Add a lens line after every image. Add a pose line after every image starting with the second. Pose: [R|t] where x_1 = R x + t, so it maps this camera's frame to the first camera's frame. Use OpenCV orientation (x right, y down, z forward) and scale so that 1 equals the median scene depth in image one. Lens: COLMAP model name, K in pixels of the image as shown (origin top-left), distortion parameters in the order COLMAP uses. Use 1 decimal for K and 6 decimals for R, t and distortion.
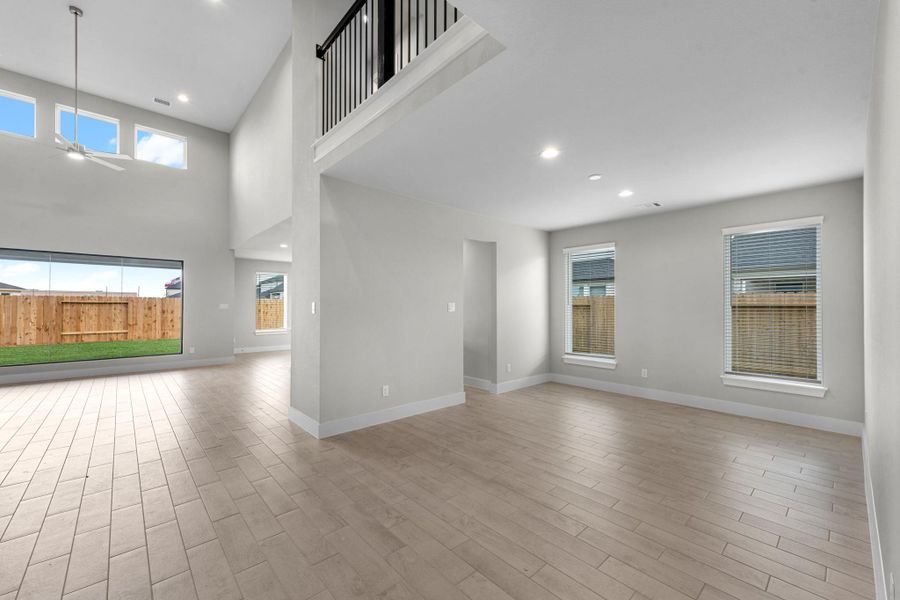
lens RADIAL K [[355.8, 0, 450.6], [0, 355.8, 295.1], [0, 0, 1]] dist [0.003436, 0.000366]
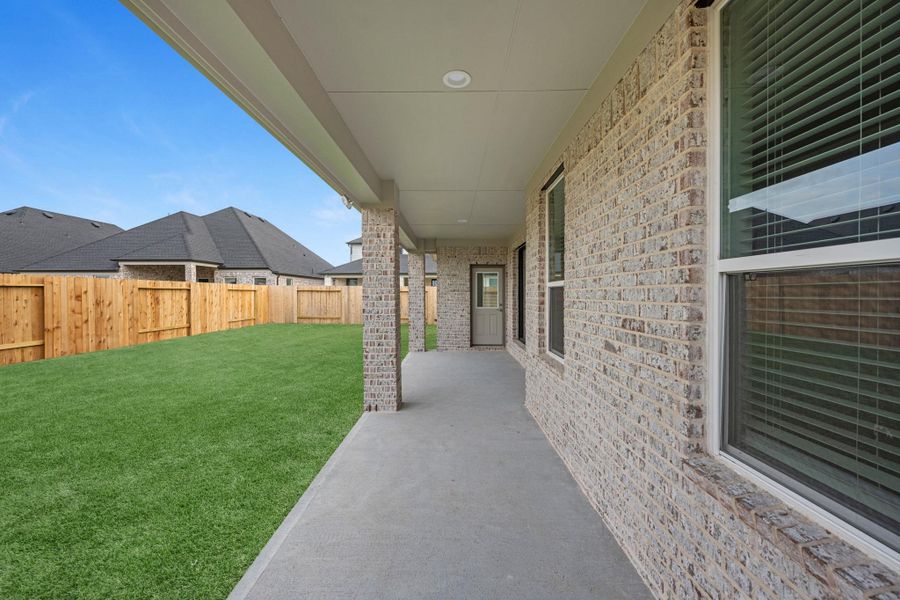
lens RADIAL K [[355.8, 0, 450.6], [0, 355.8, 295.1], [0, 0, 1]] dist [0.003436, 0.000366]
pose [[0.676732, -0.005859, 0.736207, -0.866294], [-0.019515, 0.999474, 0.025892, 0.008907], [-0.735971, -0.031889, 0.676261, 0.223223]]
